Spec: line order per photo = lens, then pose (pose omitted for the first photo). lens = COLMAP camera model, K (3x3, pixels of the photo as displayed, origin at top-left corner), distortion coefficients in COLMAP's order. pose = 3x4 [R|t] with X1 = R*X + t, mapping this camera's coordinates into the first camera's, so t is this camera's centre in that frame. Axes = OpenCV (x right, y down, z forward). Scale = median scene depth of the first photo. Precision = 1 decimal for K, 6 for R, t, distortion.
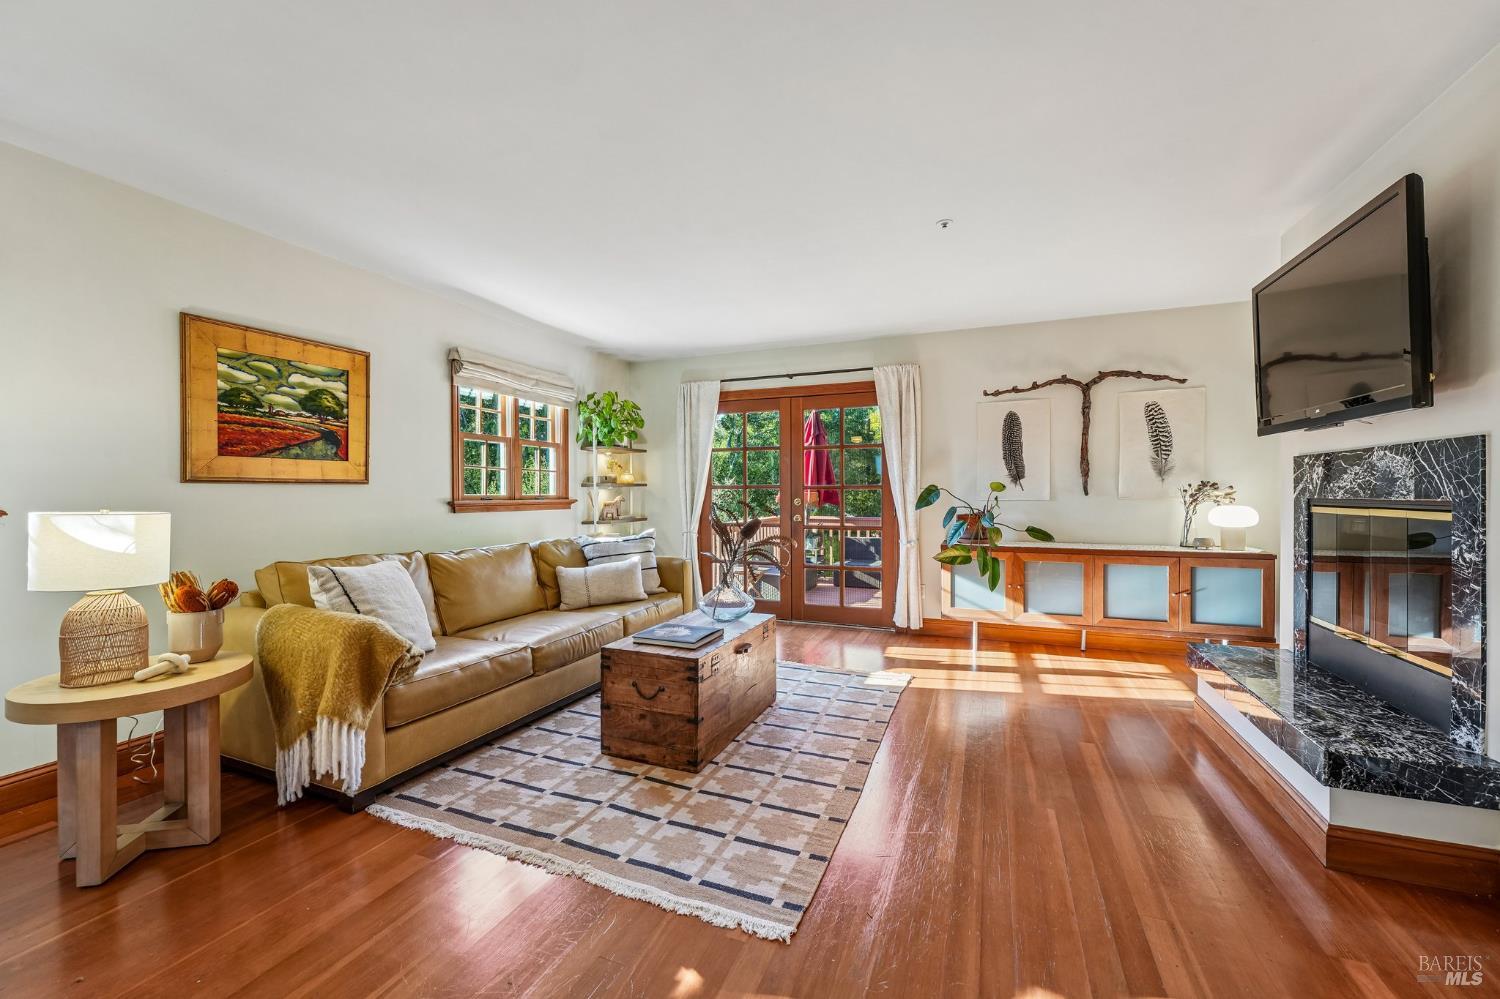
lens RADIAL K [[600.0, 0, 743.6], [0, 600.0, 496.9], [0, 0, 1]] dist [0.000778, 0.000087]
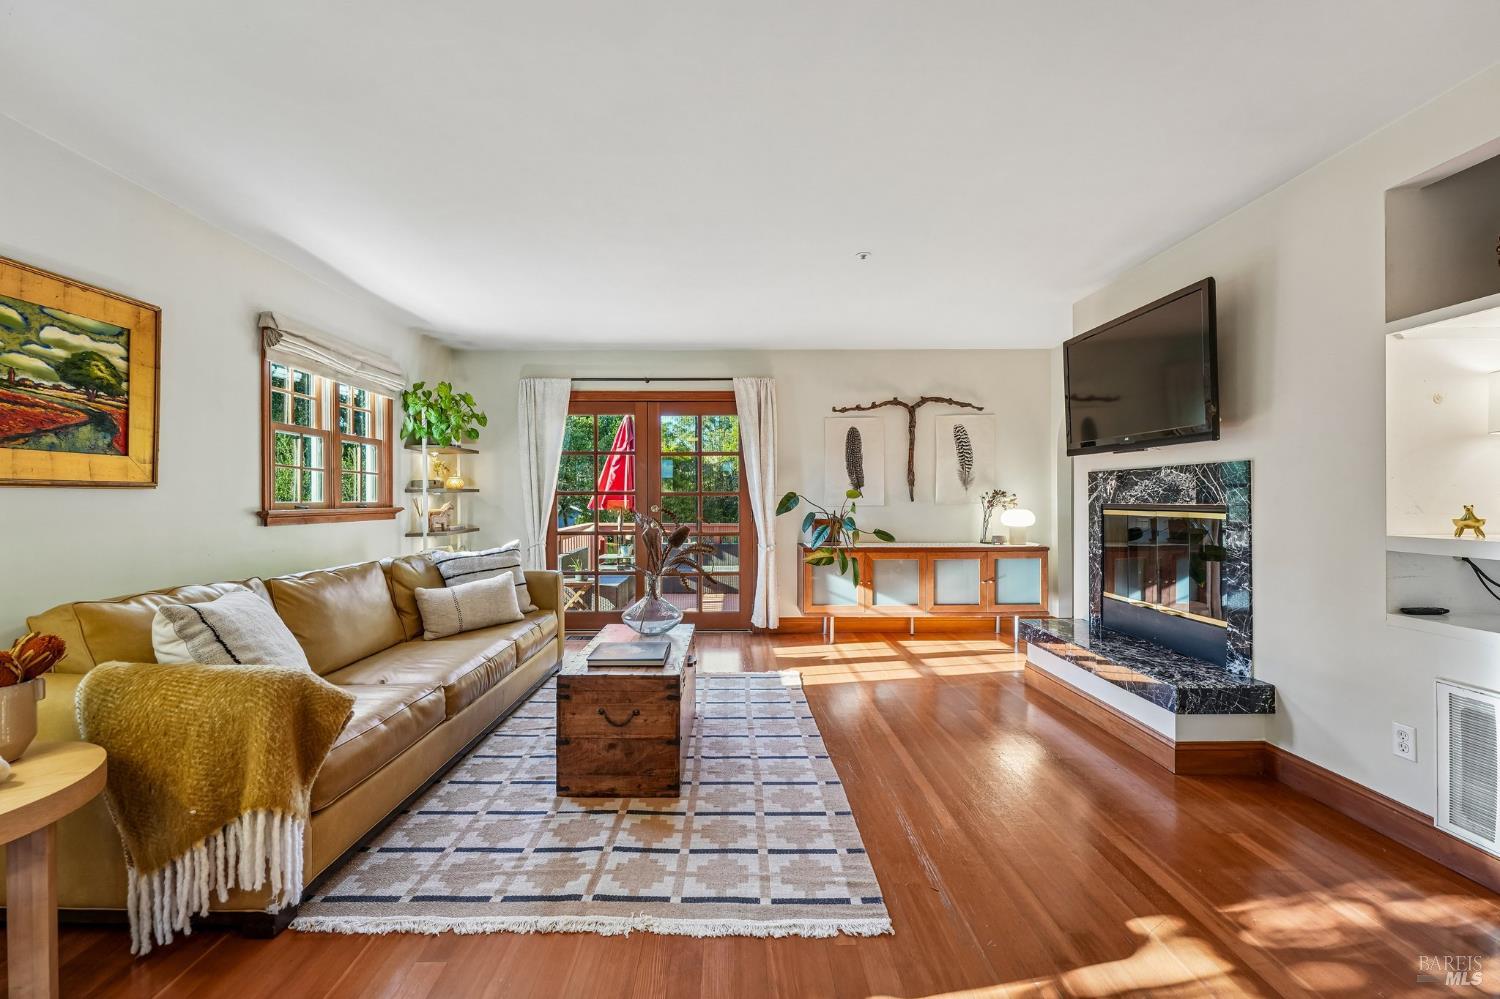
lens RADIAL K [[605.0, 0, 733.6], [0, 605.0, 496.7], [0, 0, 1]] dist [0.001055, -0.000197]
pose [[0.923130, 0.001011, 0.384486, -0.226465], [0.002962, 0.999948, -0.009740, -0.001526], [-0.384476, 0.010130, 0.923080, 0.050747]]
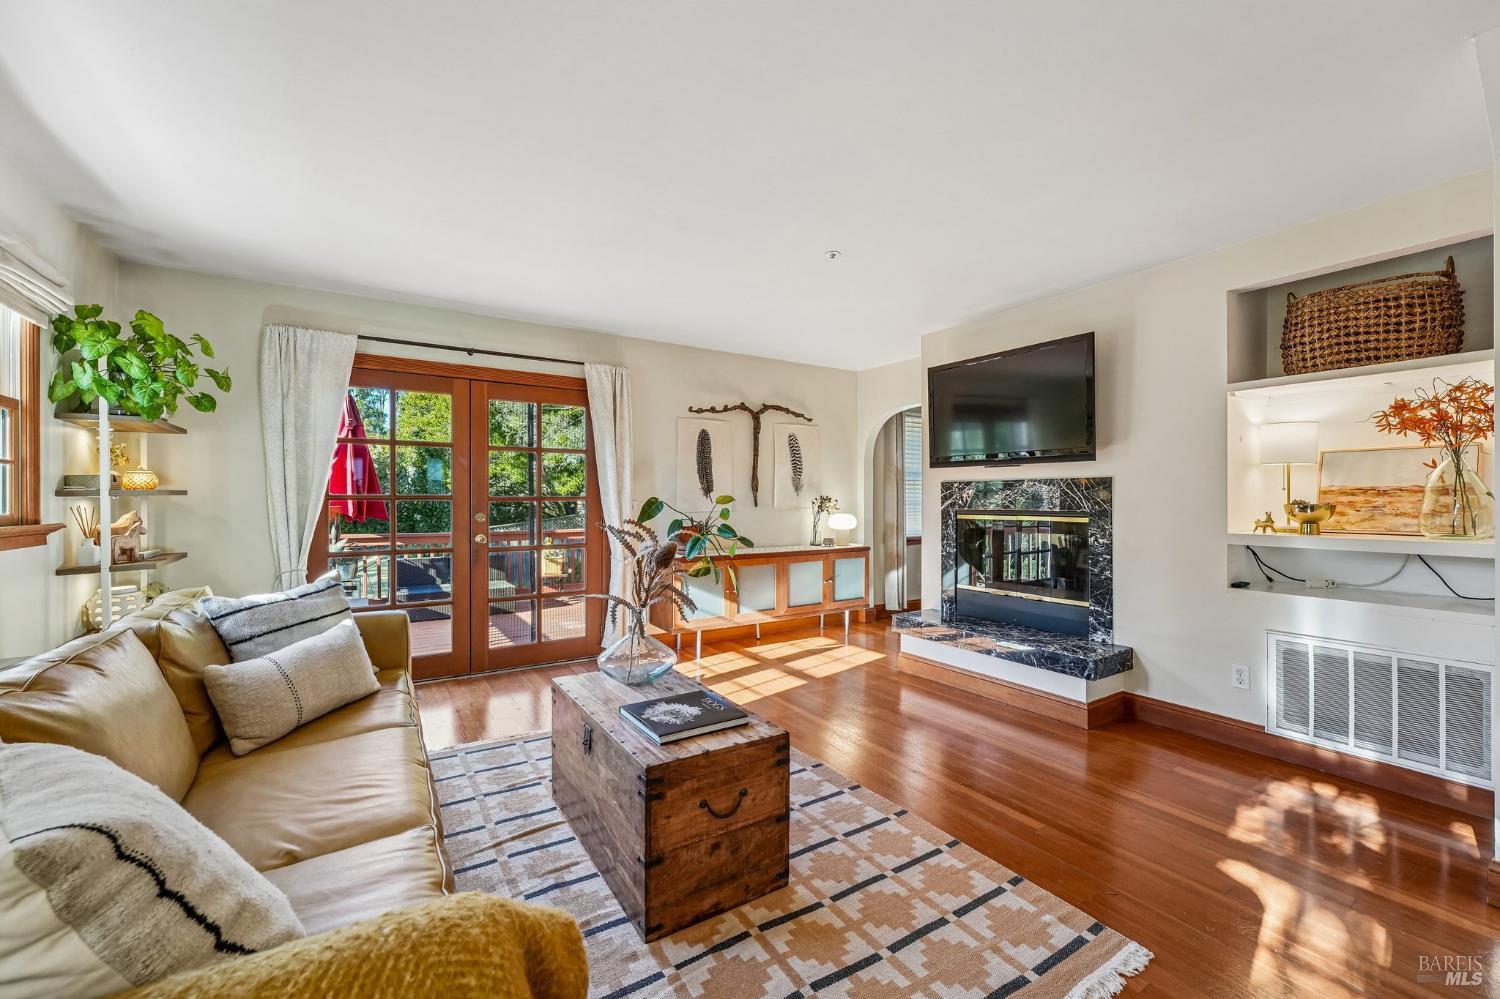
lens RADIAL K [[599.7, 0, 742.1], [0, 599.7, 497.9], [0, 0, 1]] dist [0.000444, -0.000001]
pose [[0.580024, 0.003624, 0.814591, -0.451449], [0.004897, 0.999957, -0.007936, -0.012143], [-0.814585, 0.008592, 0.579981, 0.376114]]
